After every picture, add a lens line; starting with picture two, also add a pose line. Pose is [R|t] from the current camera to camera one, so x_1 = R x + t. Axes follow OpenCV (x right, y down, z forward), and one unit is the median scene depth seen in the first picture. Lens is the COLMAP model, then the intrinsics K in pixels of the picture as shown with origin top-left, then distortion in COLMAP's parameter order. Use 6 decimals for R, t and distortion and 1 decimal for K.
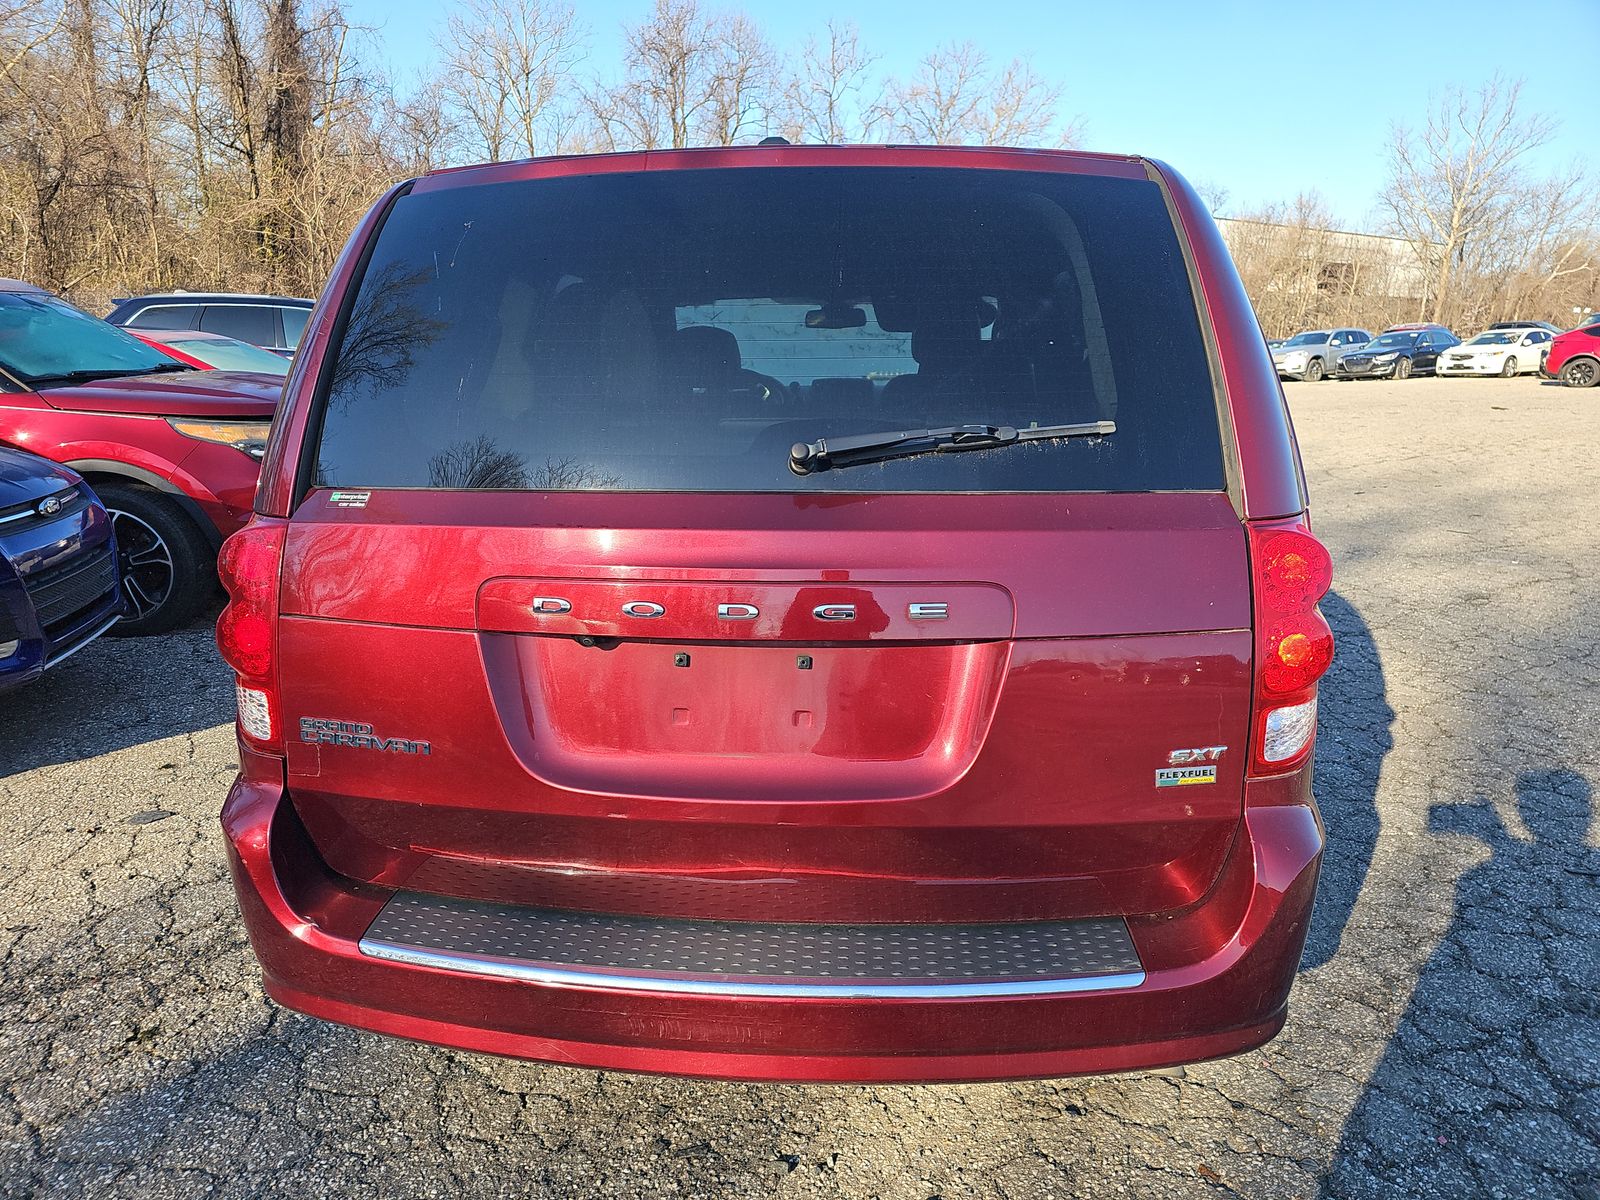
lens RADIAL K [[1068.3, 0, 803.5], [0, 1068.3, 600.3], [0, 0, 1]] dist [0.018984, -0.014637]
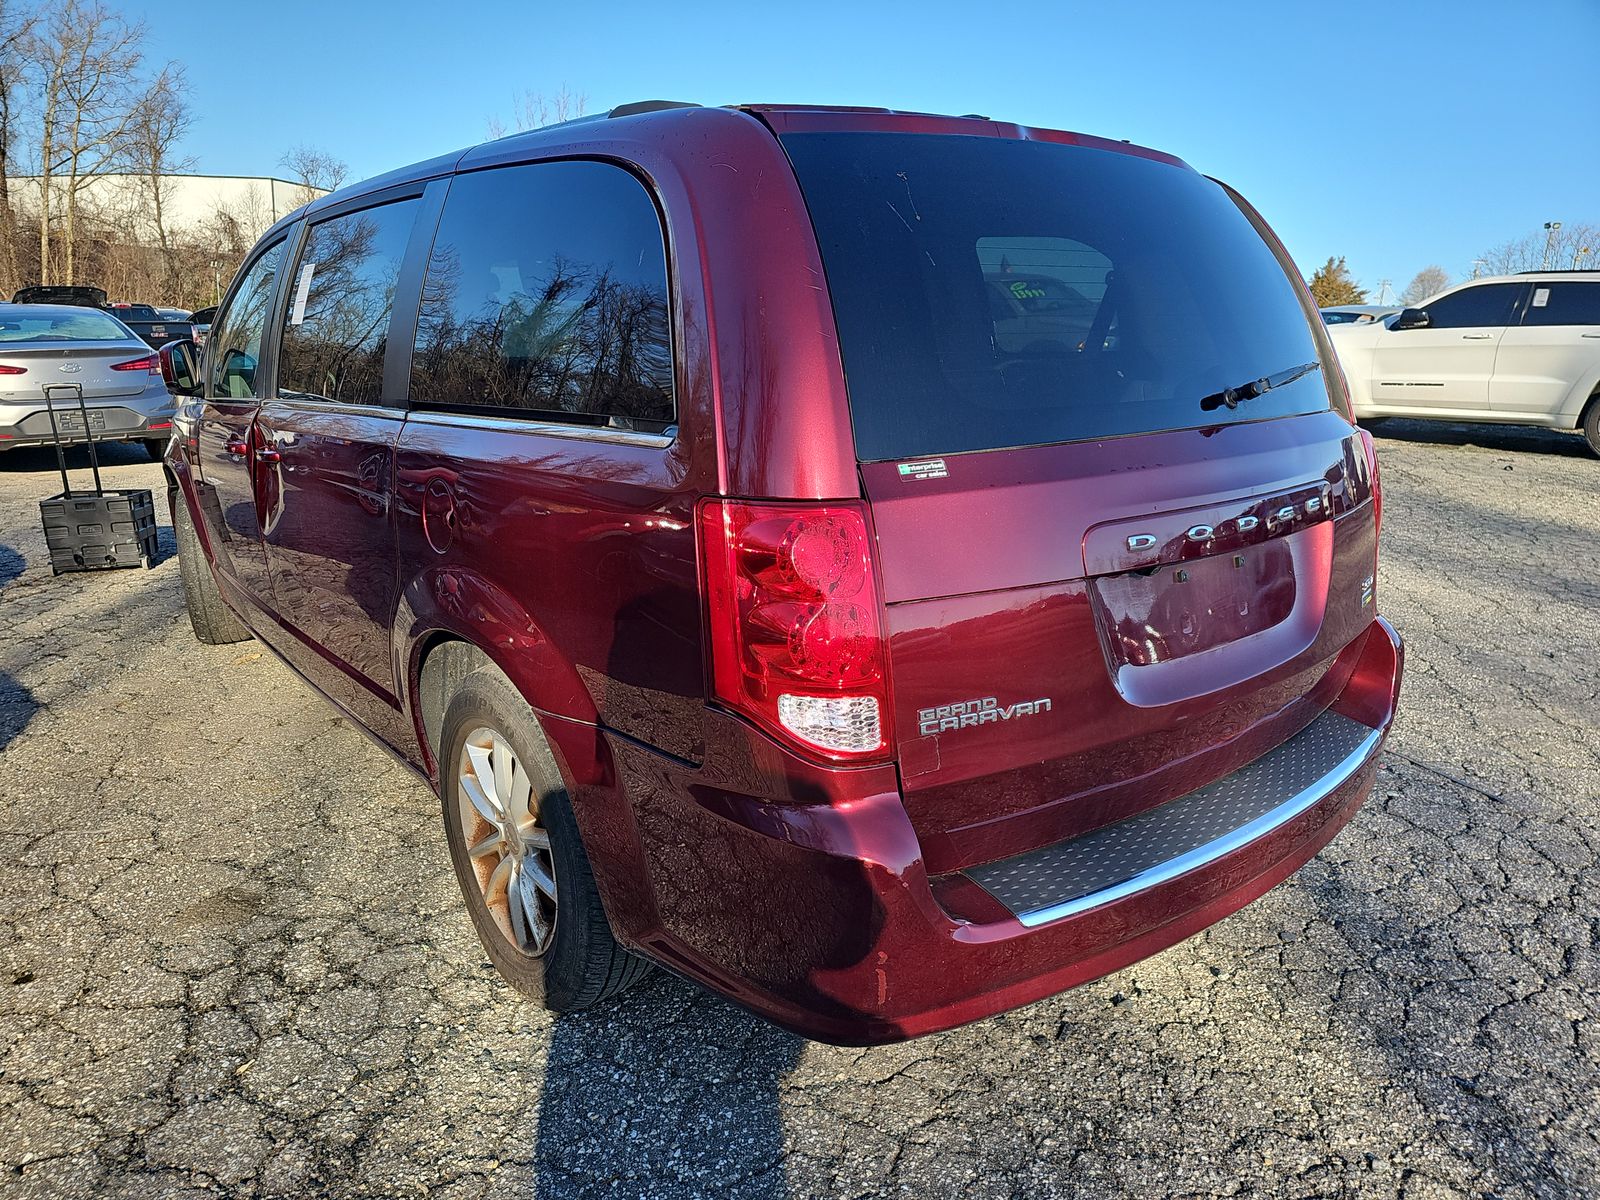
lens RADIAL K [[1068.3, 0, 799.7], [0, 1068.3, 597.1], [0, 0, 1]] dist [0.018984, -0.014637]
pose [[0.721314, -0.171757, 0.670973, -1.120168], [0.160207, 0.983867, 0.079625, -0.075468], [-0.673824, 0.050060, 0.737194, 0.389563]]
